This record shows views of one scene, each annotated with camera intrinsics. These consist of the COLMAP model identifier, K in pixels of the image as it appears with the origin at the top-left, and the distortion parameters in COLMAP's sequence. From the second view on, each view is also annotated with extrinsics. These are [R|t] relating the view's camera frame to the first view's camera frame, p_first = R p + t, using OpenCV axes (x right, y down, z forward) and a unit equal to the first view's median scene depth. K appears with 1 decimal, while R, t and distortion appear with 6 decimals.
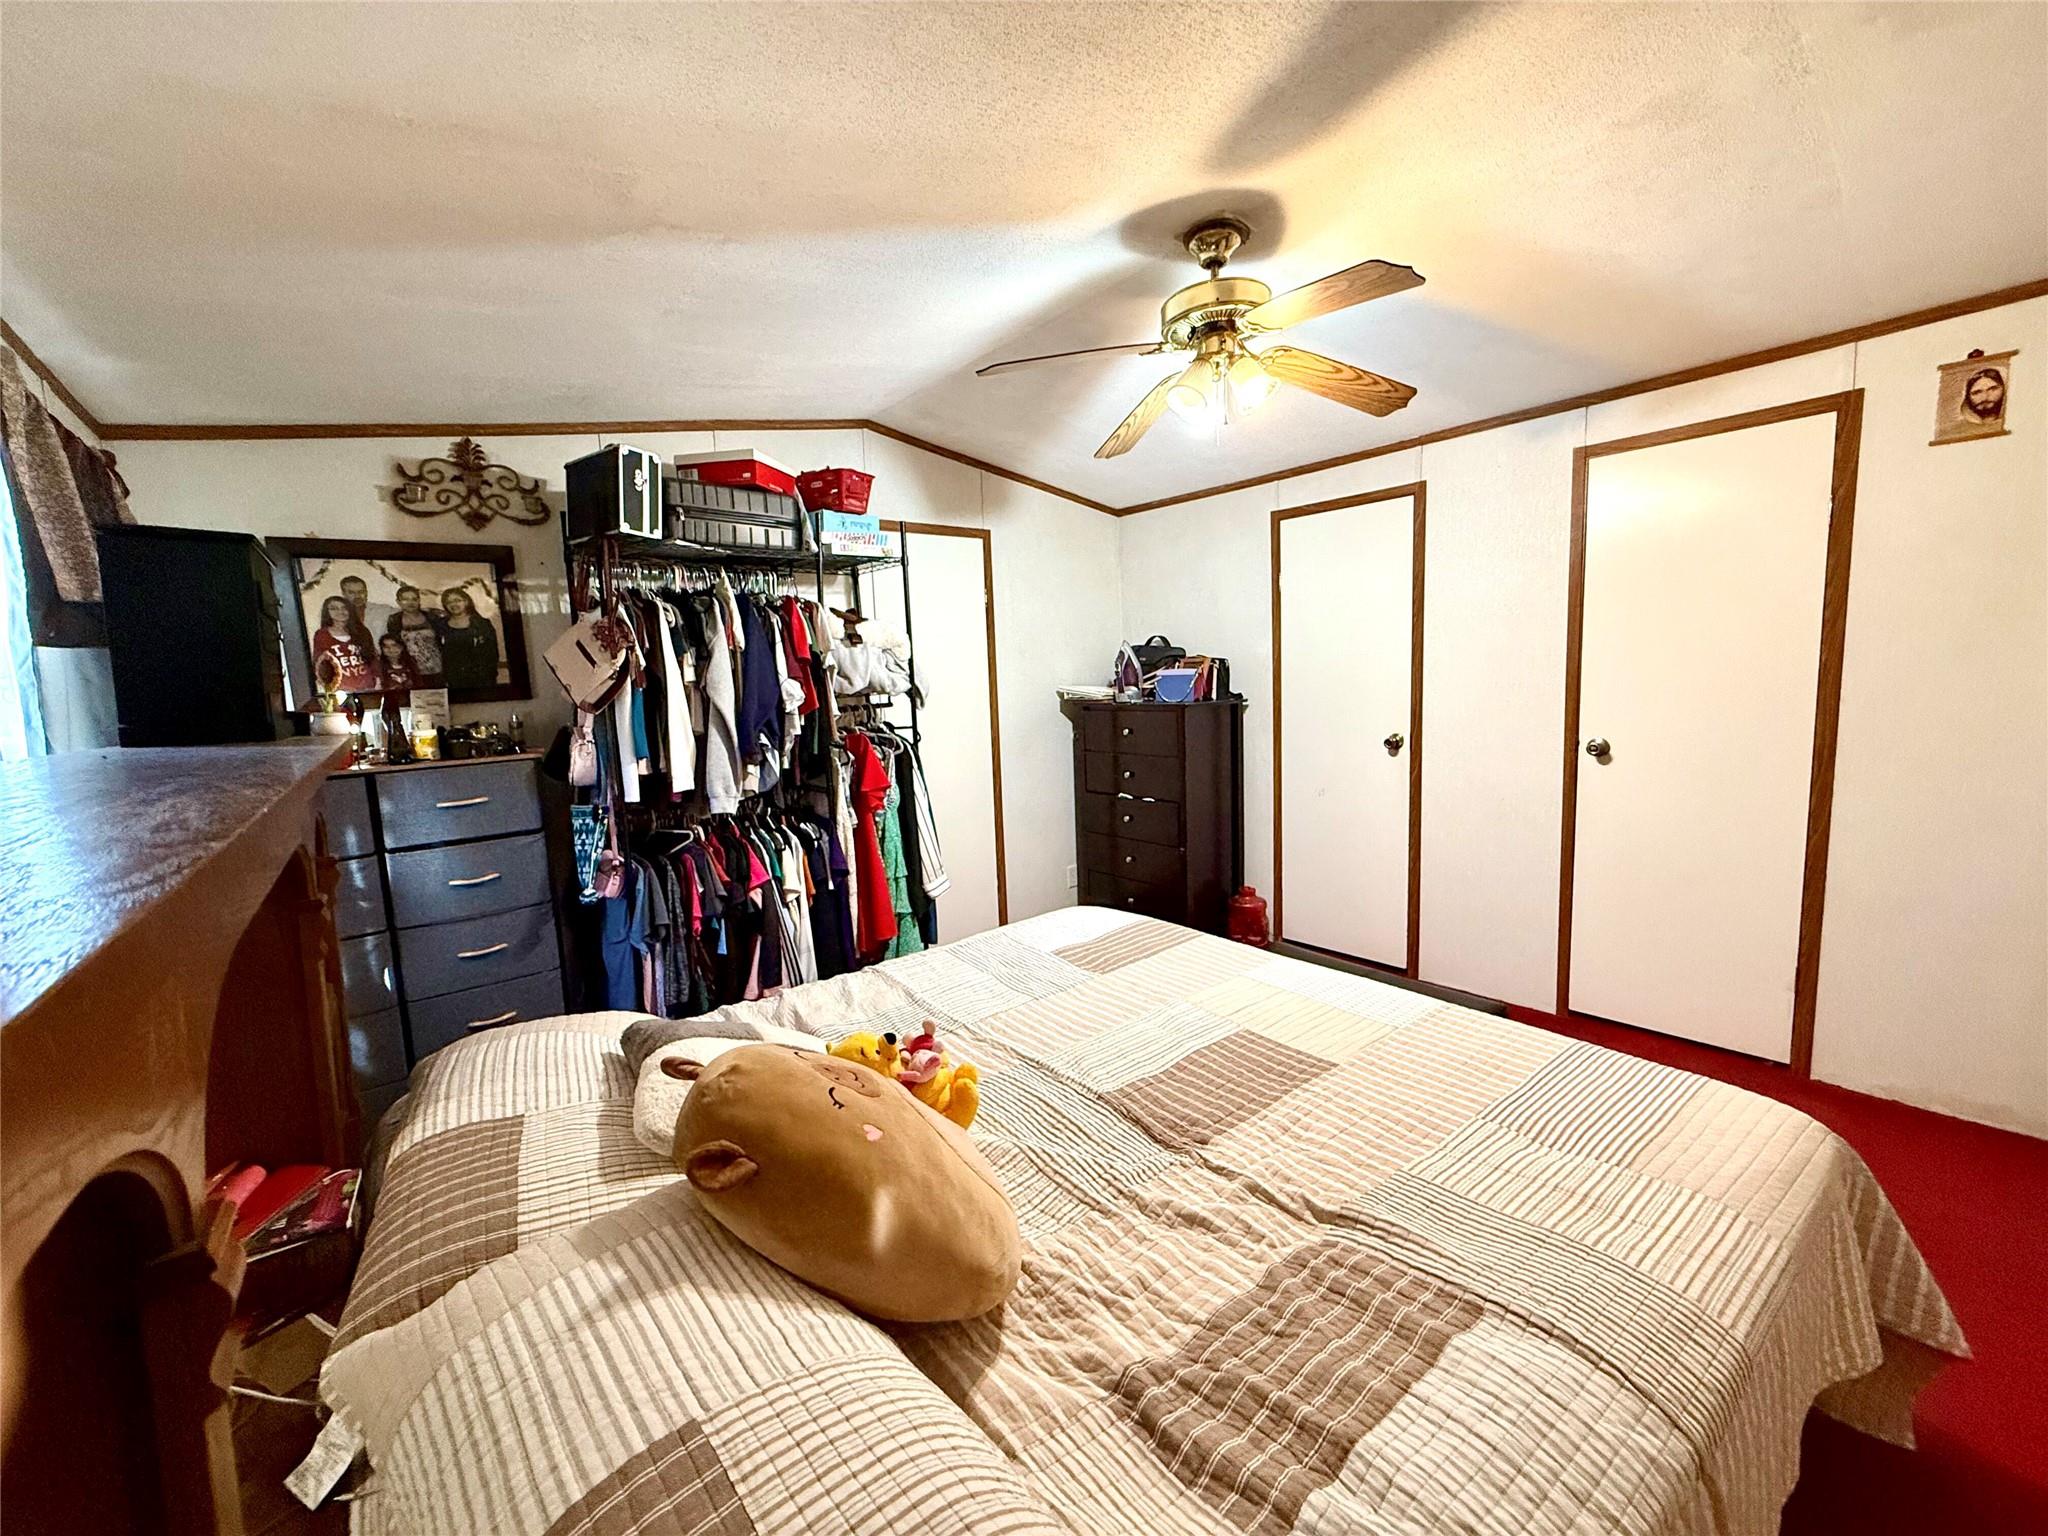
lens RADIAL K [[816.8, 0, 1019.9], [0, 816.8, 758.3], [0, 0, 1]] dist [-0.000289, 0.000072]
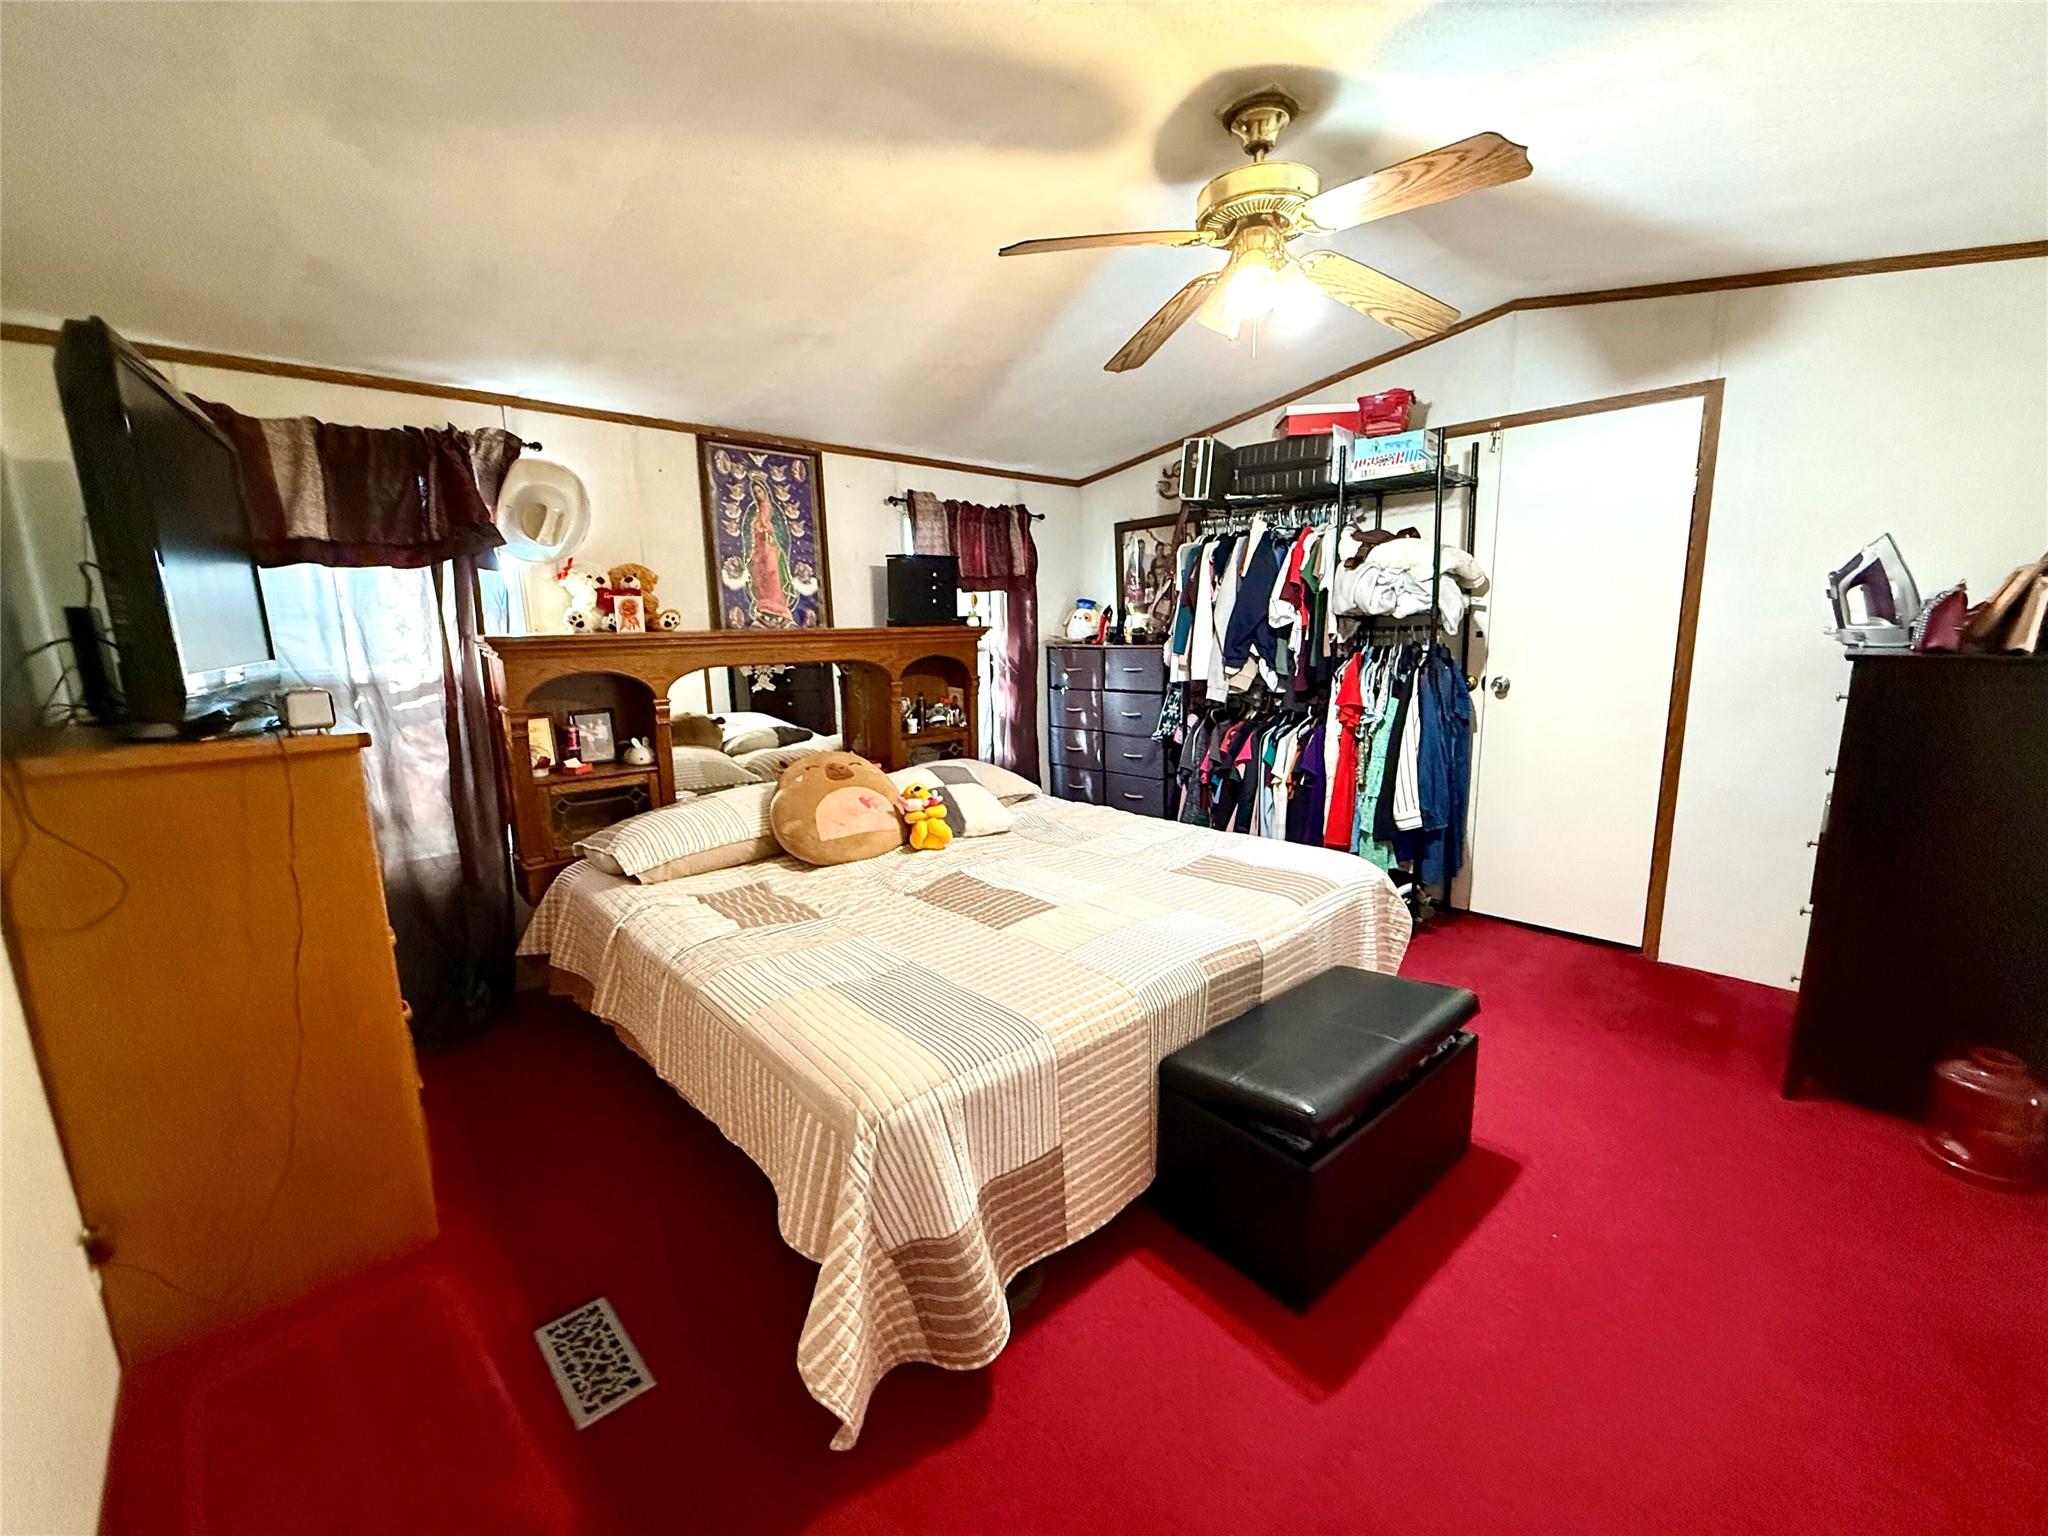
lens RADIAL K [[816.8, 0, 1021.8], [0, 816.8, 769.4], [0, 0, 1]] dist [-0.000289, 0.000072]
pose [[0.082162, 0.224320, -0.971046, 1.009338], [-0.080687, 0.972639, 0.217861, -0.097060], [0.993347, 0.060451, 0.098014, 0.571512]]
